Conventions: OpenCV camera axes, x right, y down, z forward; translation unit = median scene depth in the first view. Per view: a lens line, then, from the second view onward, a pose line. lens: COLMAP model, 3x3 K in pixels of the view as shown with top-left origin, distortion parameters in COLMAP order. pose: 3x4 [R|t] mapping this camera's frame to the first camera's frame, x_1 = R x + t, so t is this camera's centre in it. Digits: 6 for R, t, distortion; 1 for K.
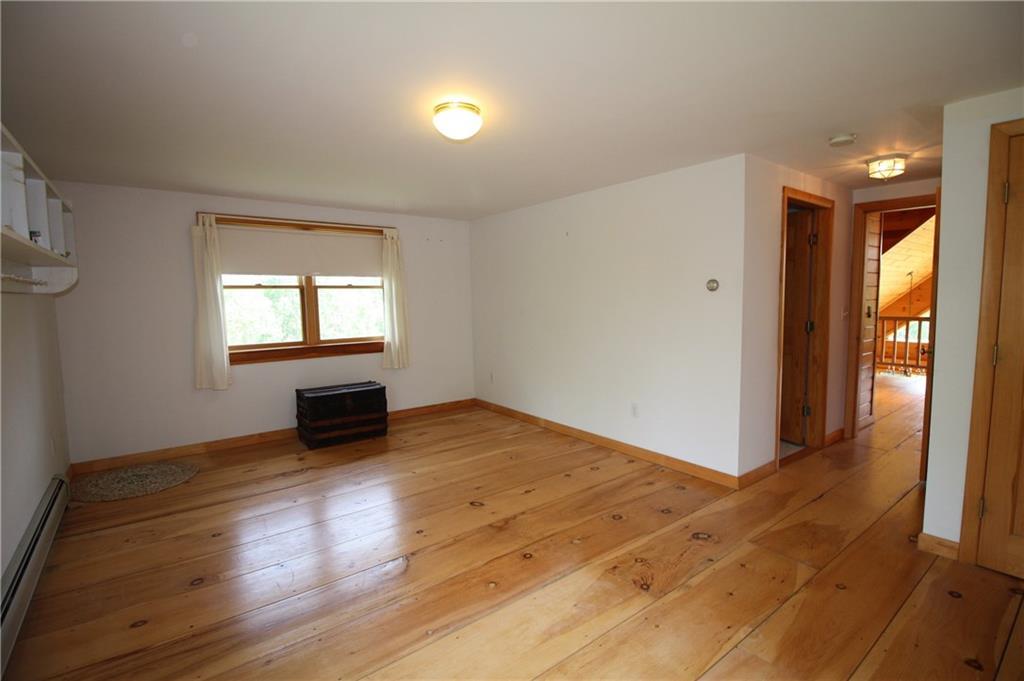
lens RADIAL K [[477.3, 0, 511.1], [0, 477.3, 338.4], [0, 0, 1]] dist [0.000390, -0.014286]
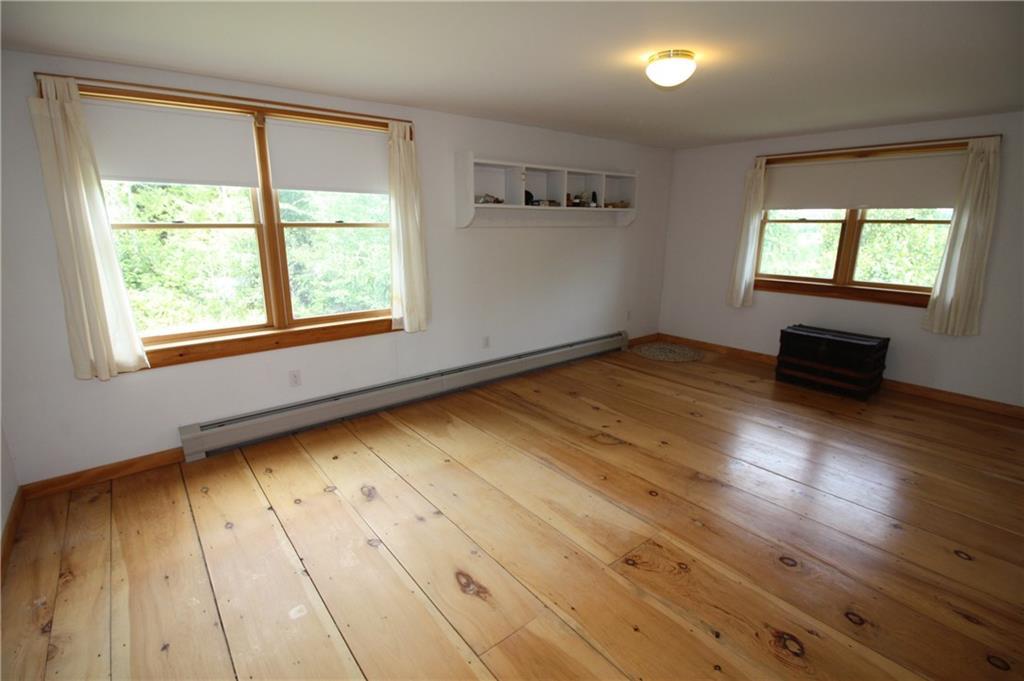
lens RADIAL K [[477.3, 0, 511.1], [0, 477.3, 338.4], [0, 0, 1]] dist [0.000390, -0.014286]
pose [[0.027554, 0.247114, -0.968595, 0.578672], [-0.091710, 0.965501, 0.243716, -0.060977], [0.995404, 0.082115, 0.049266, 0.366568]]
